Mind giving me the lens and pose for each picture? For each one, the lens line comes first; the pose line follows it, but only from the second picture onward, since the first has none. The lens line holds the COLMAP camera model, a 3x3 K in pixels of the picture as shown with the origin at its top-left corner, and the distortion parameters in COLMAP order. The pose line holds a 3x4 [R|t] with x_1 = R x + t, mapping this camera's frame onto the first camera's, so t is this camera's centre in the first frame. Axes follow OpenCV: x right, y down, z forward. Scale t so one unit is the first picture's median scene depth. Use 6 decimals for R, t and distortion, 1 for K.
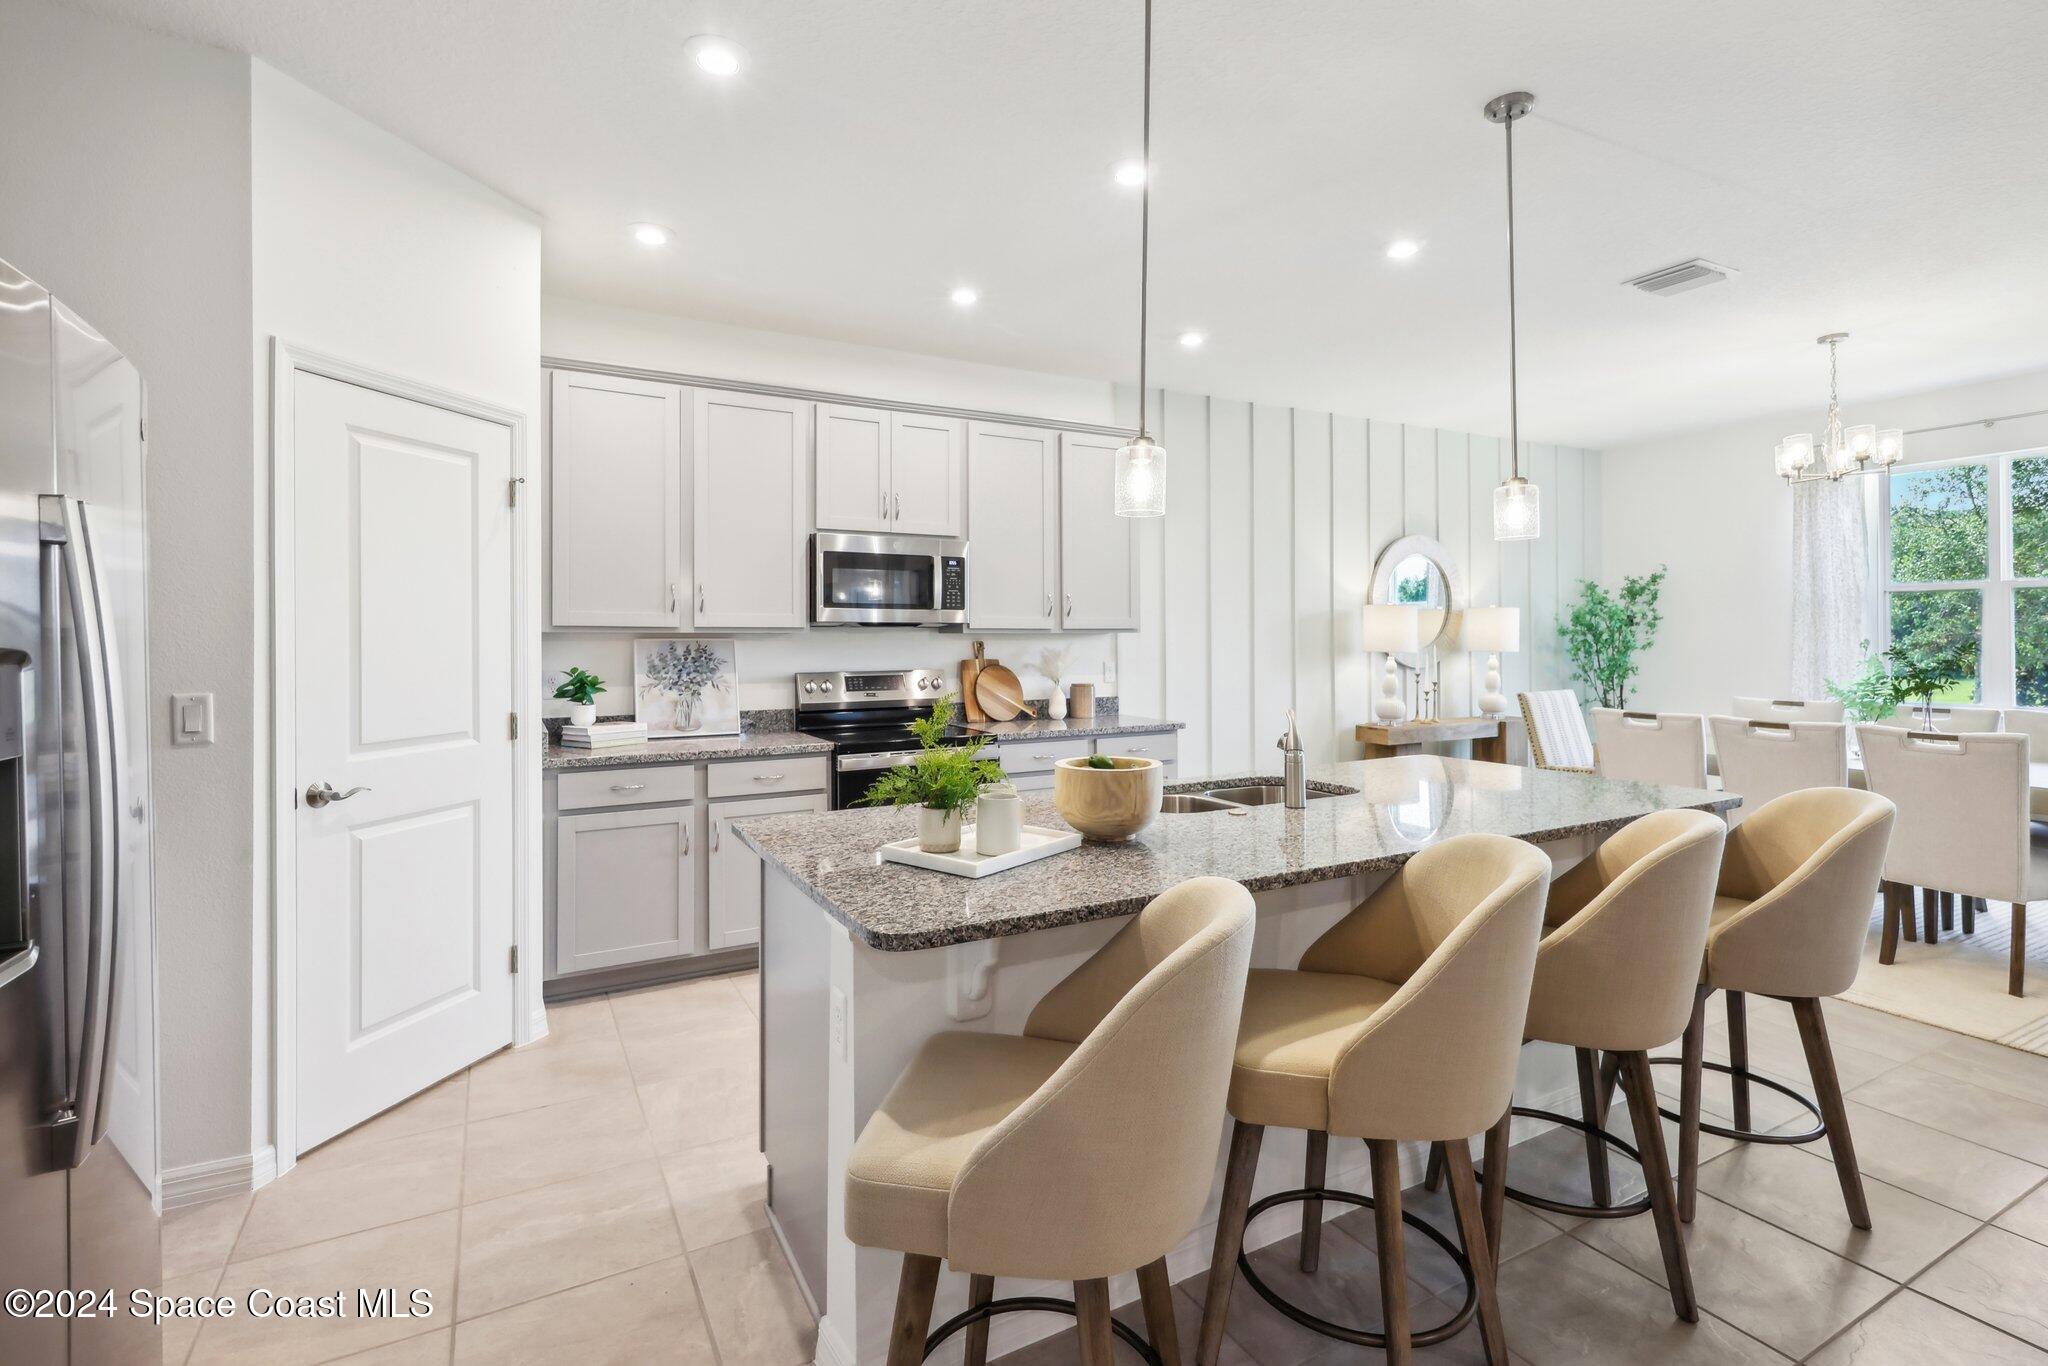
lens RADIAL K [[946.5, 0, 1034.7], [0, 946.5, 636.3], [0, 0, 1]] dist [0.002039, 0.000076]
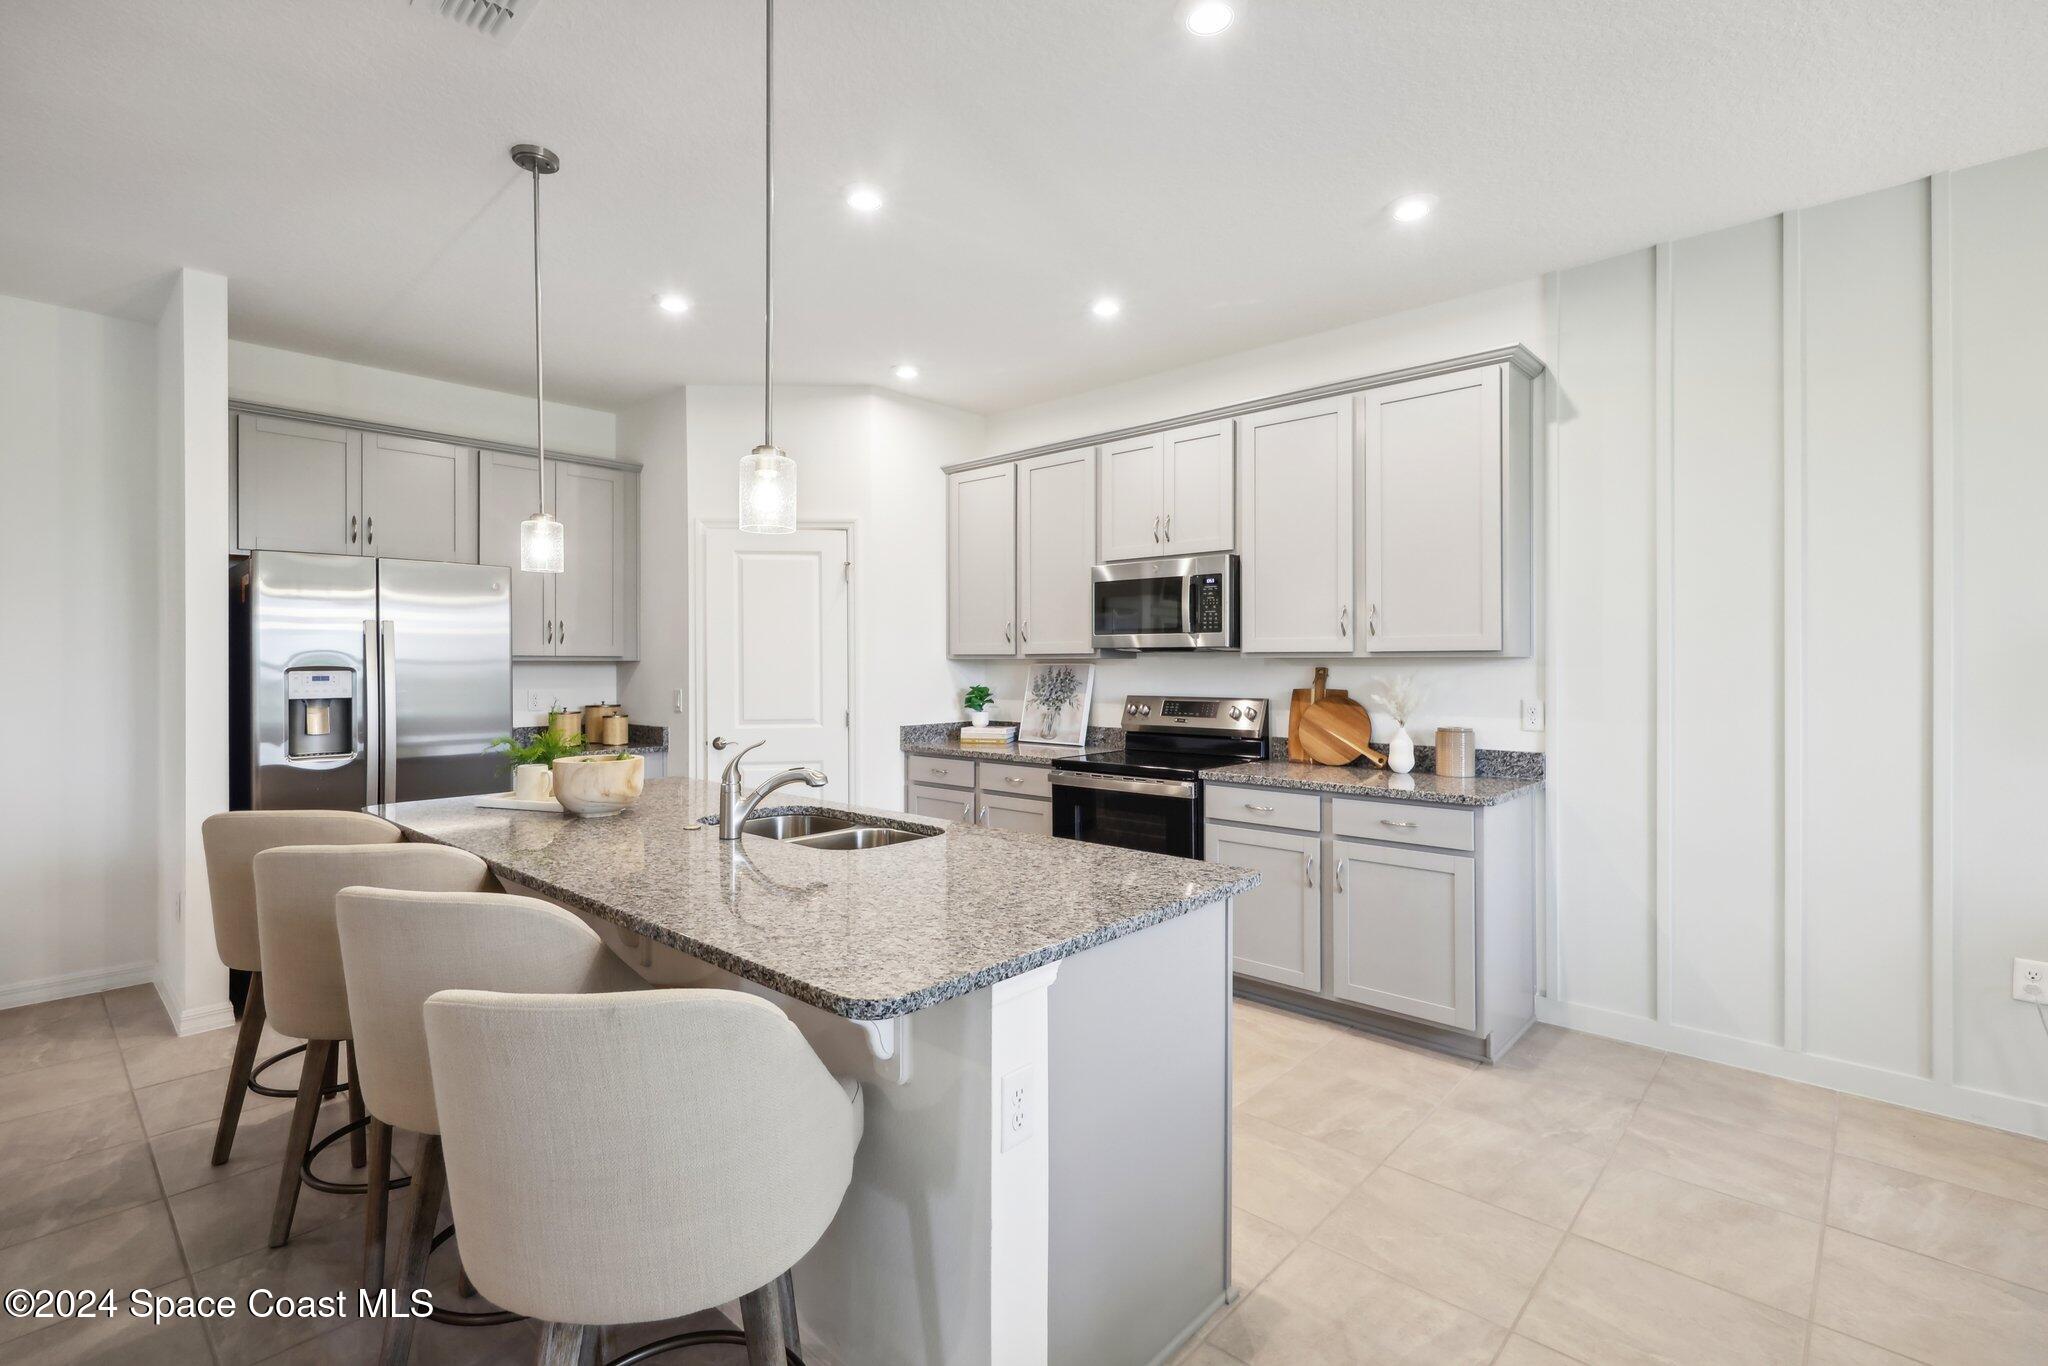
lens RADIAL K [[926.5, 0, 1013.8], [0, 926.5, 668.8], [0, 0, 1]] dist [0.002730, -0.000507]
pose [[0.311690, 0.007267, -0.950156, 0.663998], [-0.000058, 0.999971, 0.007629, 0.000306], [0.950184, -0.002323, 0.311681, 0.514122]]
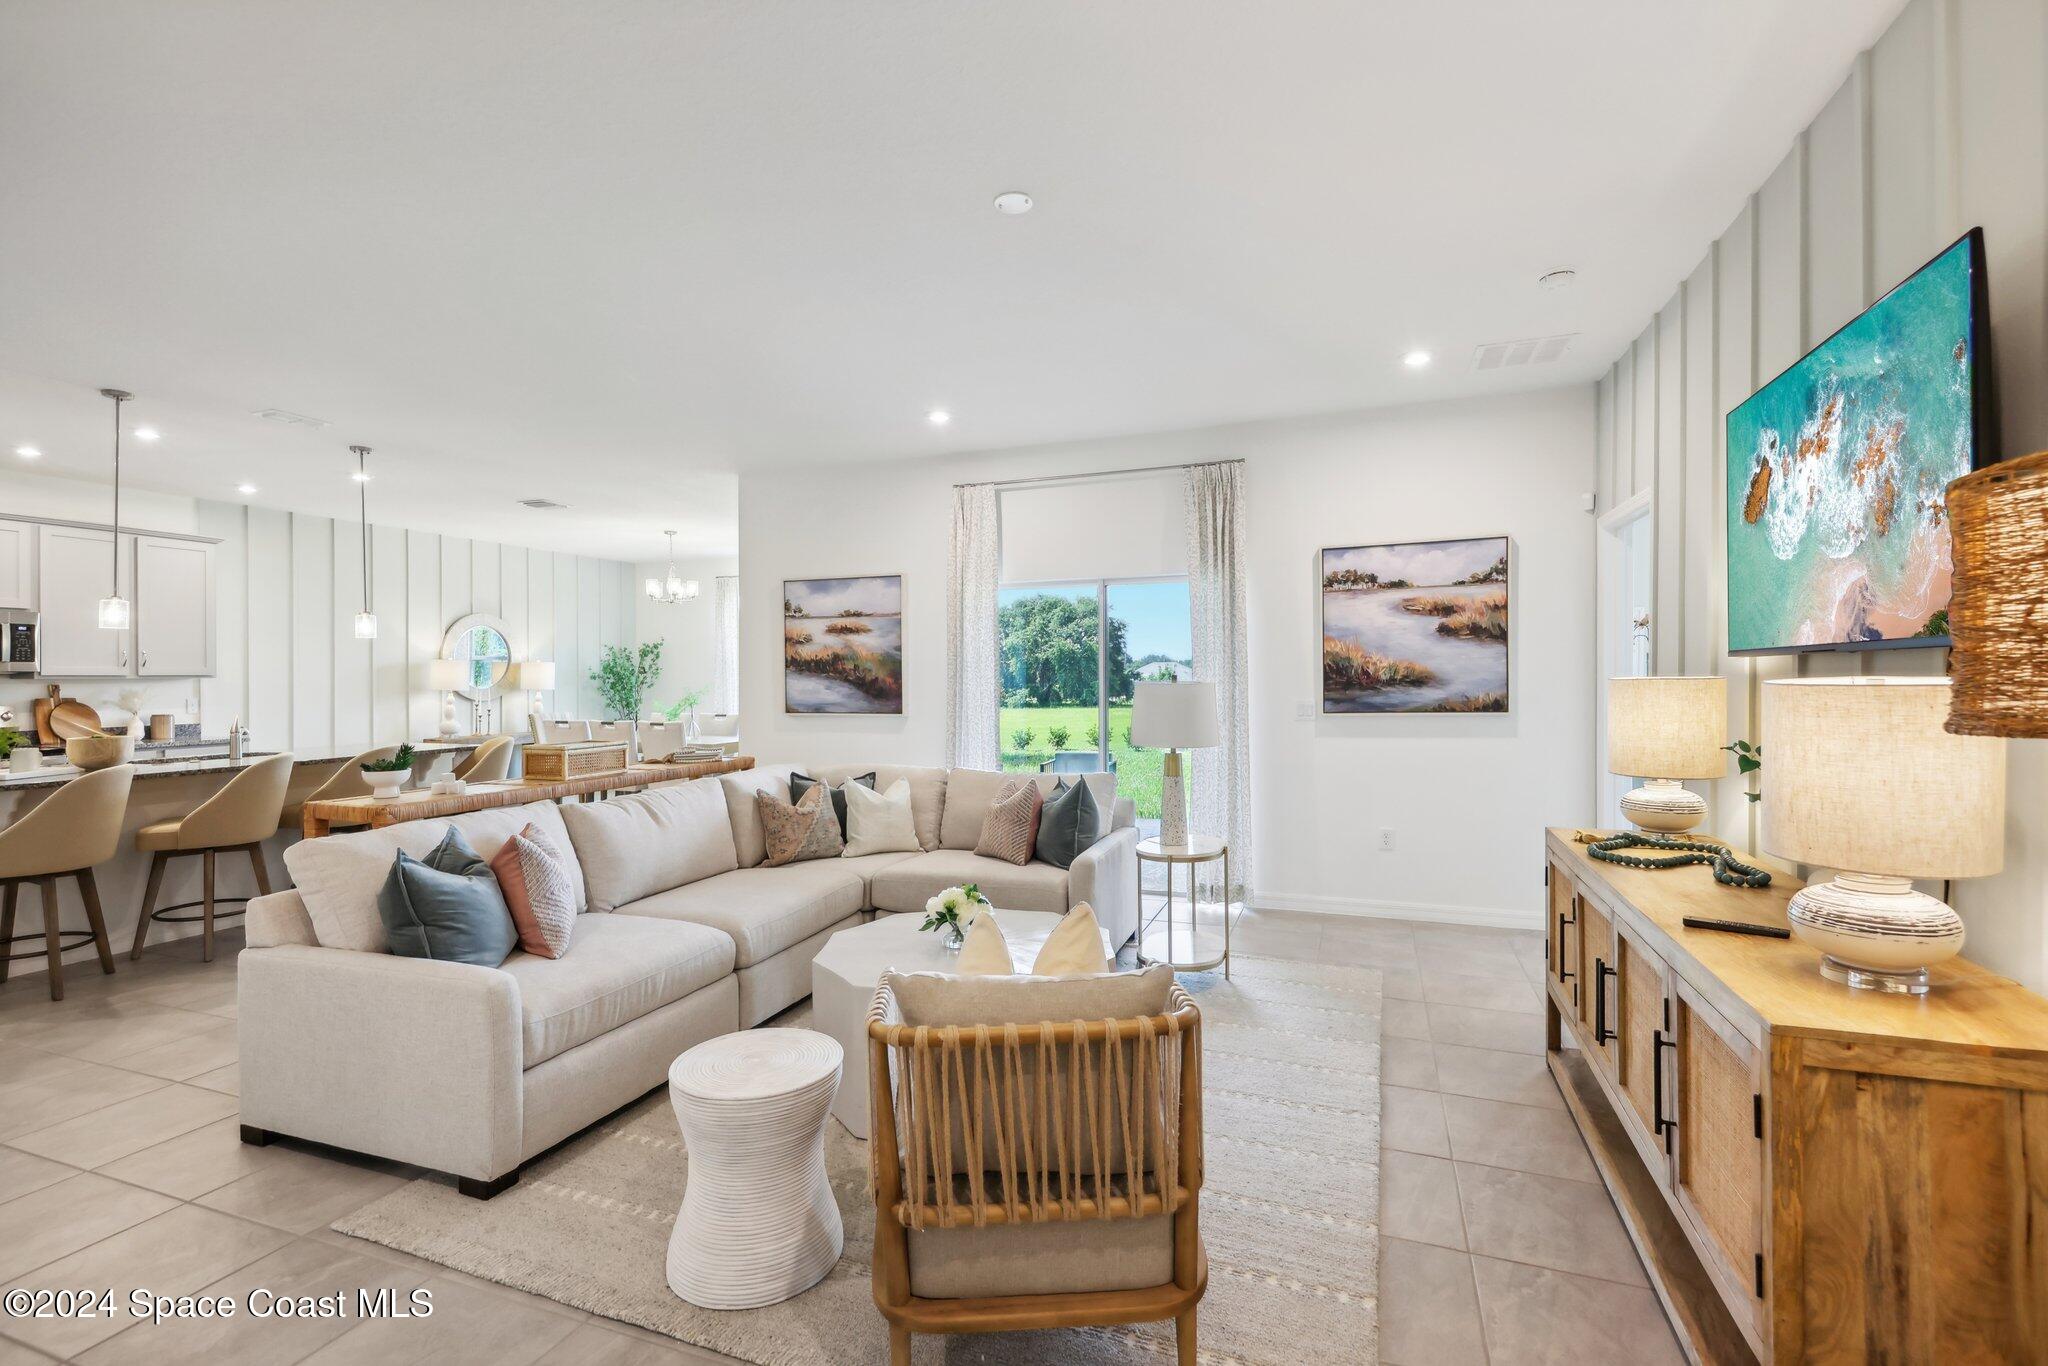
lens RADIAL K [[926.5, 0, 1013.8], [0, 926.5, 668.8], [0, 0, 1]] dist [0.002730, -0.000507]
pose [[0.765682, 0.006026, 0.643191, 0.143184], [0.002279, 0.999924, -0.012082, 0.001820], [-0.643215, 0.010717, 0.765610, -0.929486]]
